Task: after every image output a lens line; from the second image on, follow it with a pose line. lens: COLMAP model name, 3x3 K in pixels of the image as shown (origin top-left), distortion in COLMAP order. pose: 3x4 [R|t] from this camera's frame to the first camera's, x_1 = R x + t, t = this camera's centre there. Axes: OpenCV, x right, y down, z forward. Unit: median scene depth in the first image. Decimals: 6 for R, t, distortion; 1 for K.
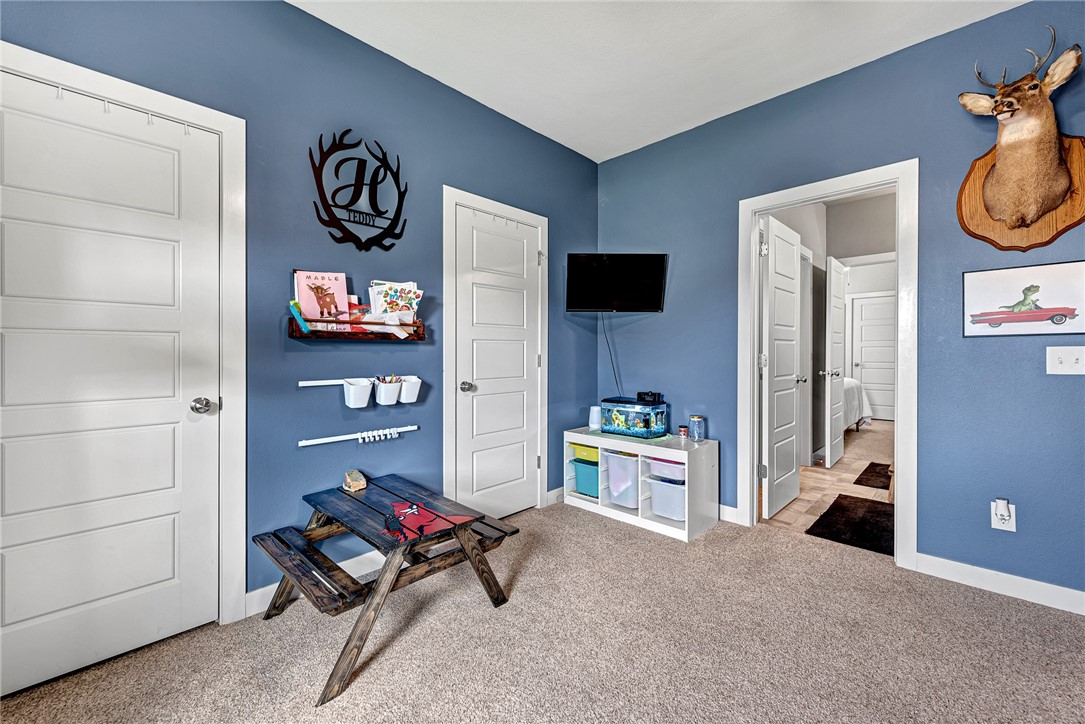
lens RADIAL K [[437.1, 0, 543.8], [0, 437.1, 354.8], [0, 0, 1]] dist [0.011958, 0.000026]
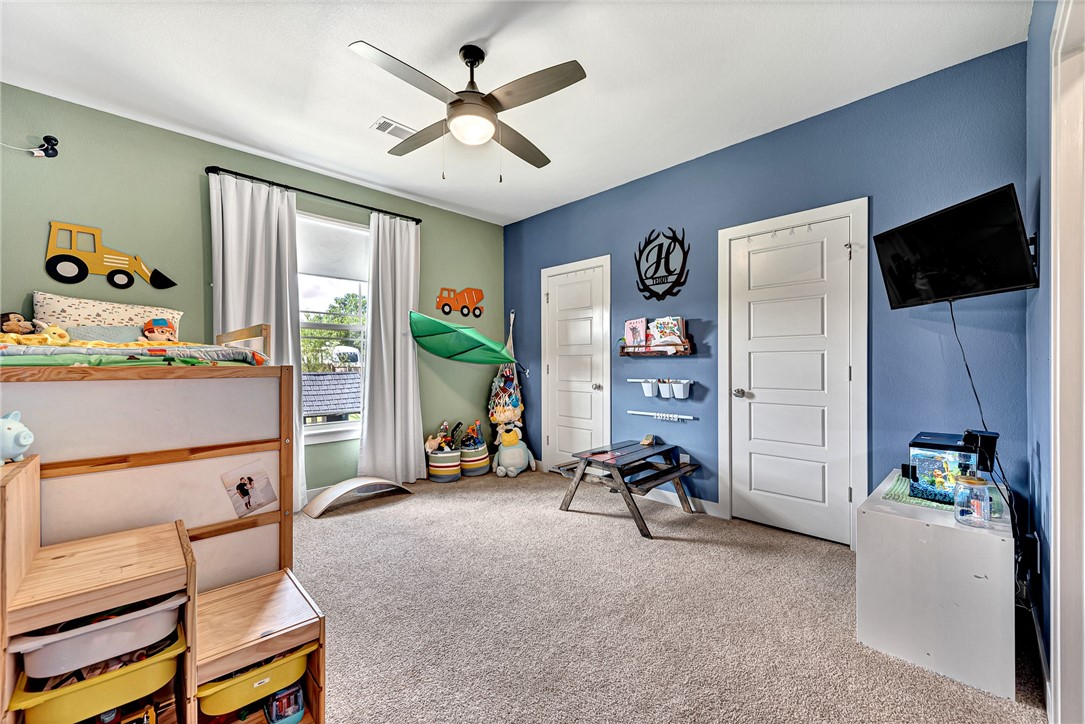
lens RADIAL K [[431.6, 0, 541.3], [0, 431.6, 361.1], [0, 0, 1]] dist [0.002734, -0.000064]
pose [[-0.028884, -0.000807, -0.999582, 1.179681], [-0.000551, 1.000000, -0.000792, -0.012835], [0.999583, 0.000528, -0.028884, 0.606882]]
